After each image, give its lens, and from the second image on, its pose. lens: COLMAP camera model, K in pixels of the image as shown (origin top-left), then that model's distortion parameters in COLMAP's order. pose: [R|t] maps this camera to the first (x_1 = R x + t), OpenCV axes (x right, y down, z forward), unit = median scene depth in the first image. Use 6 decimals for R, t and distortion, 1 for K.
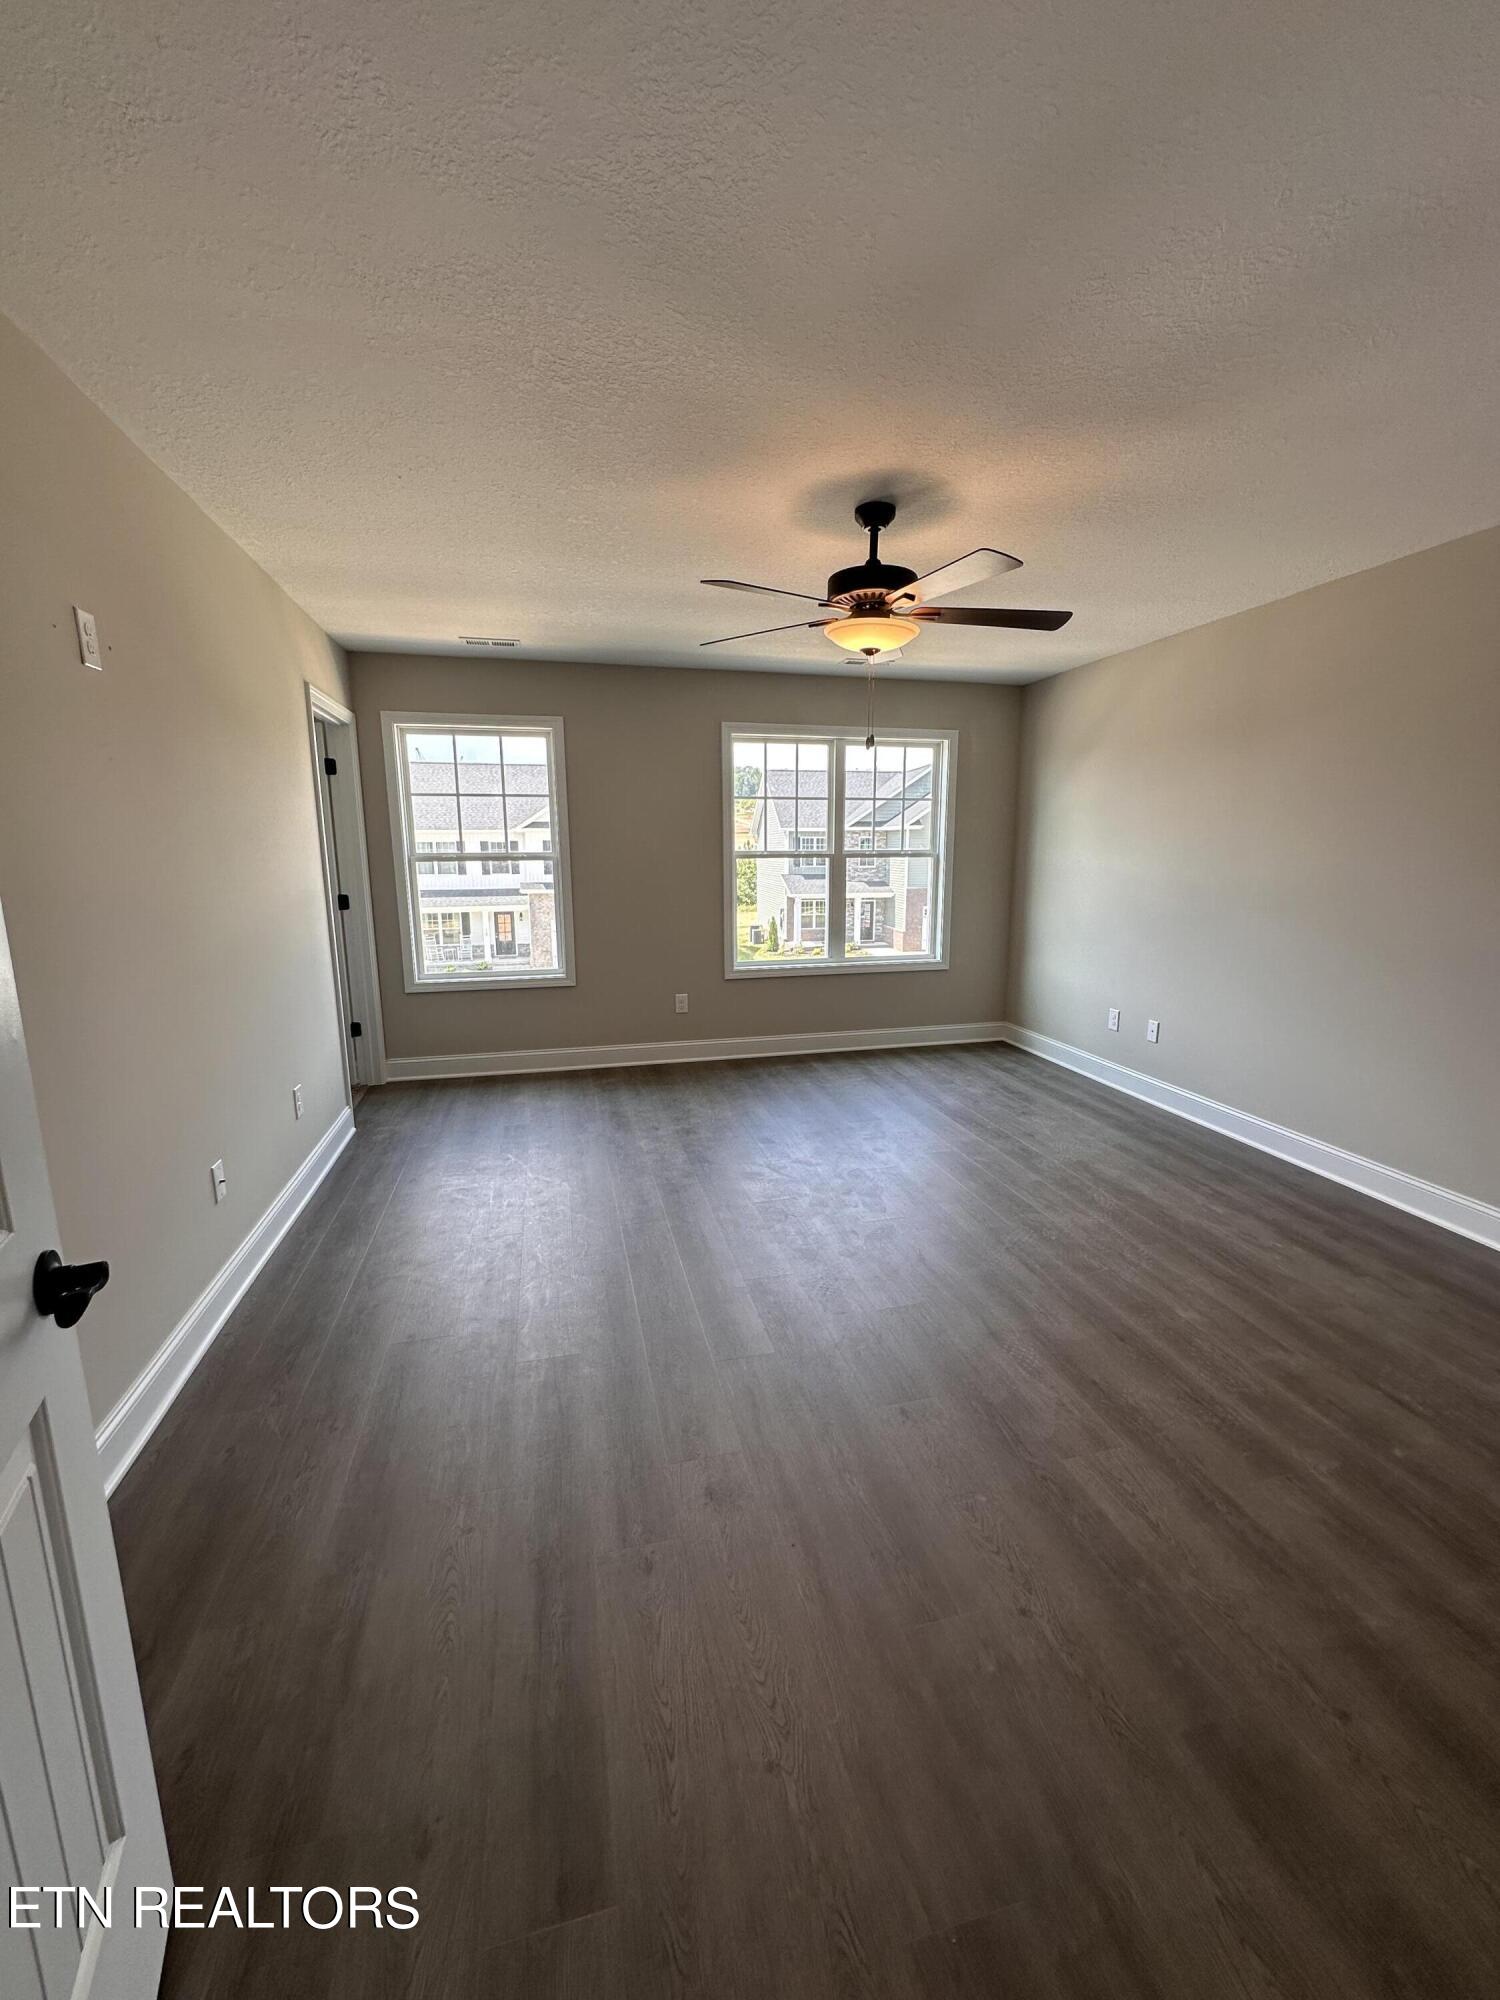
lens RADIAL K [[823.9, 0, 750.0], [0, 823.9, 1000.0], [0, 0, 1]] dist [0.001593, 0.000333]
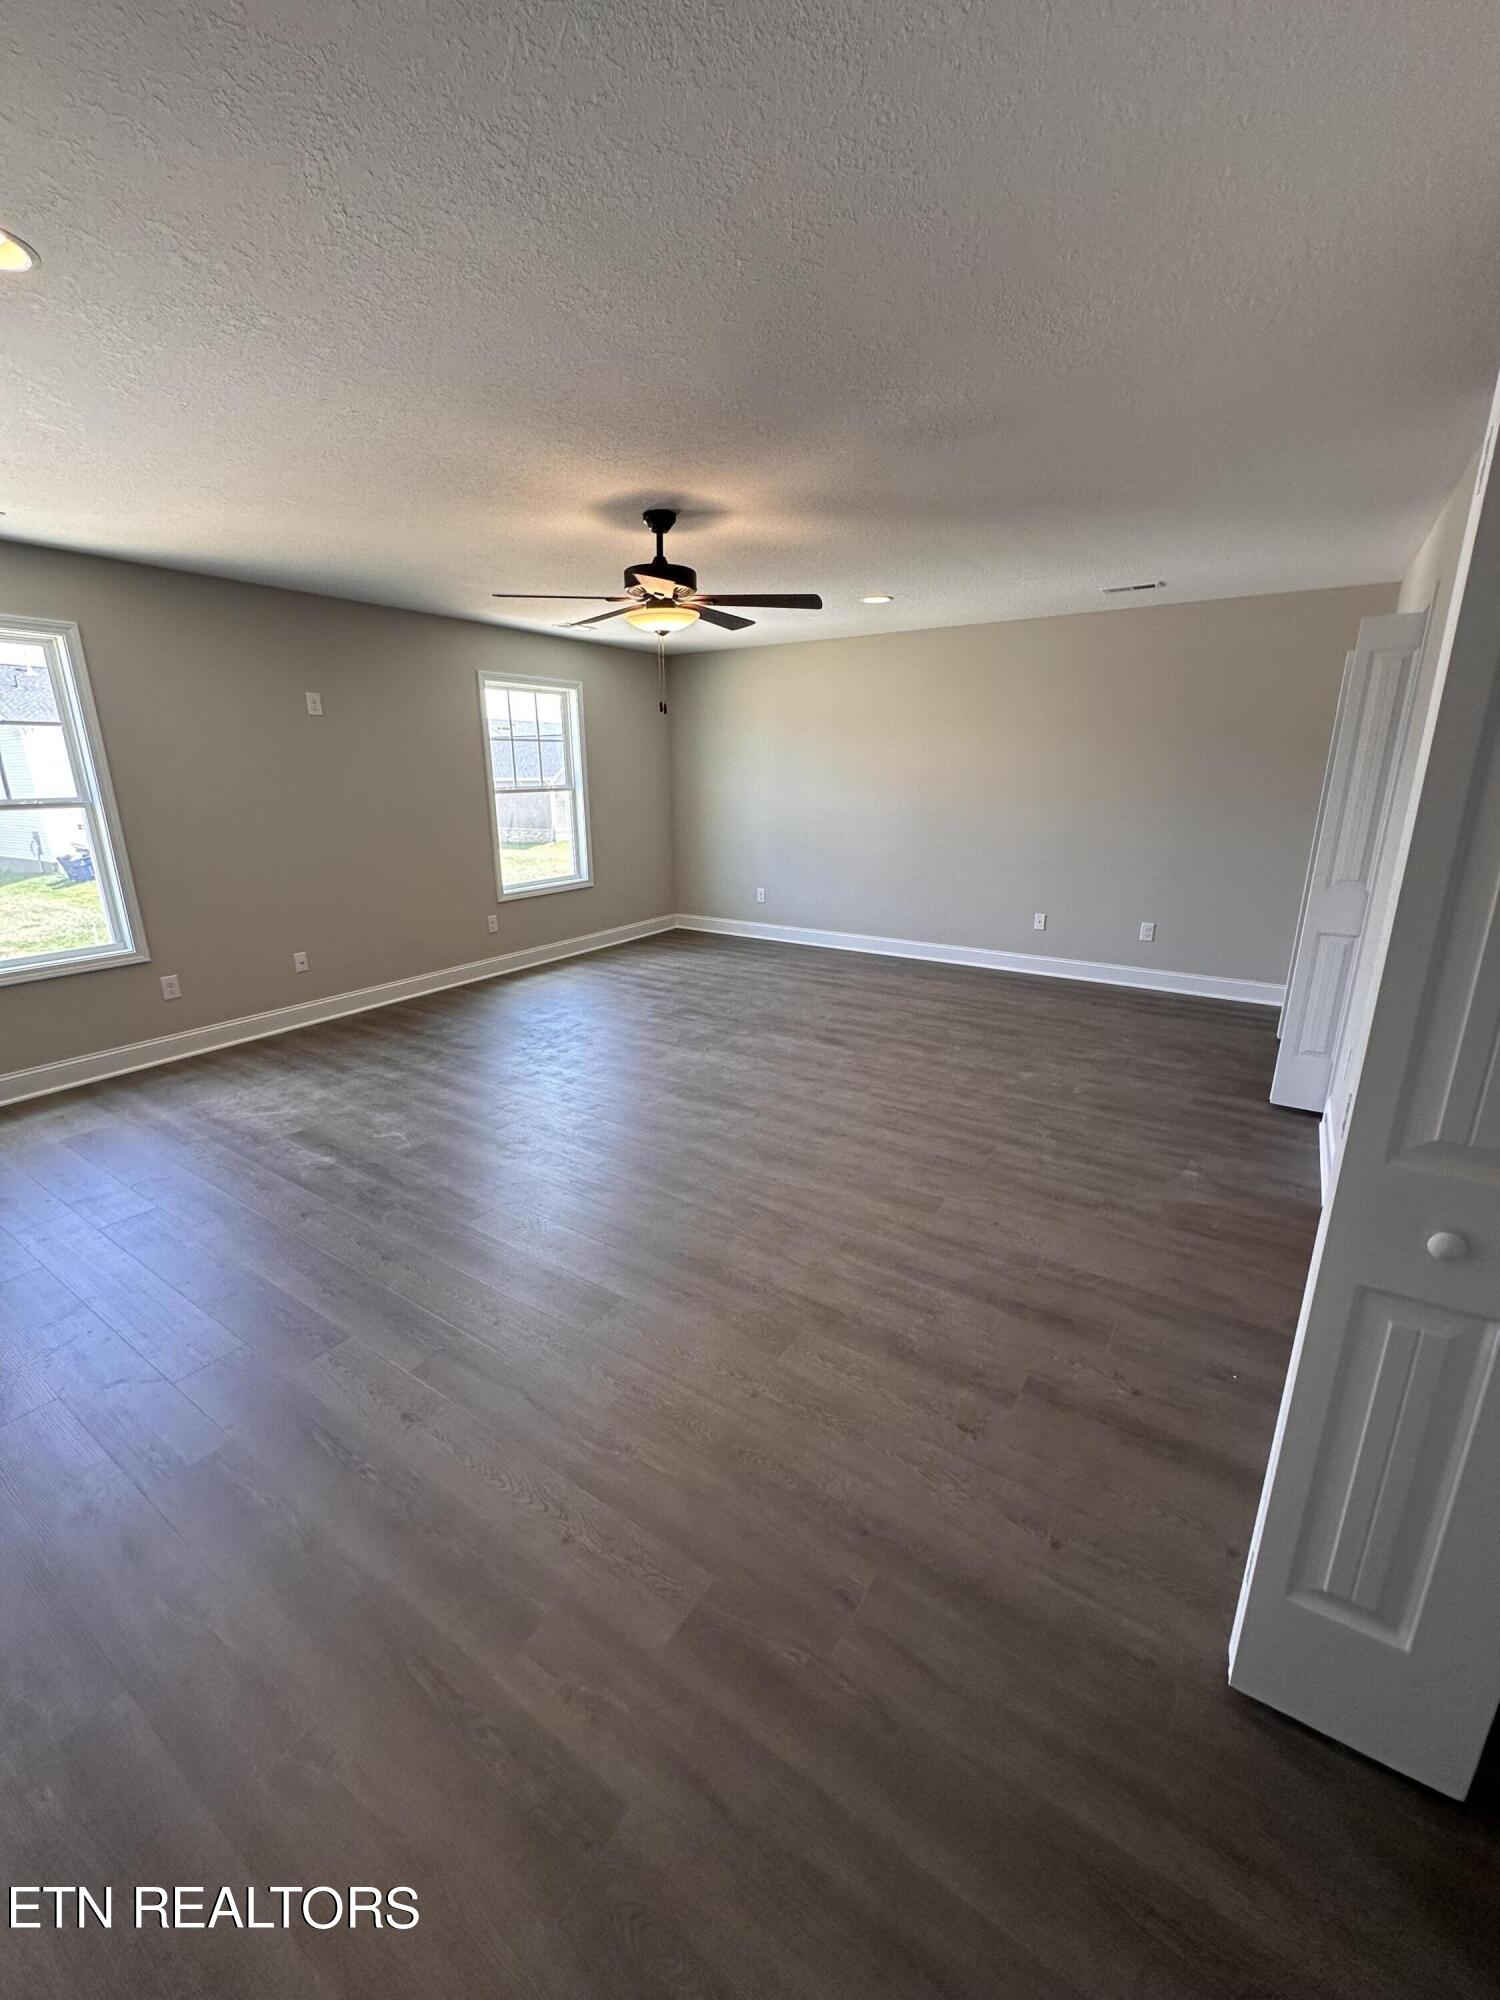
lens RADIAL K [[784.2, 0, 750.0], [0, 784.2, 1000.0], [0, 0, 1]] dist [0.000762, 0.000211]
pose [[0.773518, -0.201376, 0.600930, -0.471756], [0.154959, 0.979493, 0.128772, 0.022282], [-0.614538, -0.006488, 0.788860, -0.071789]]
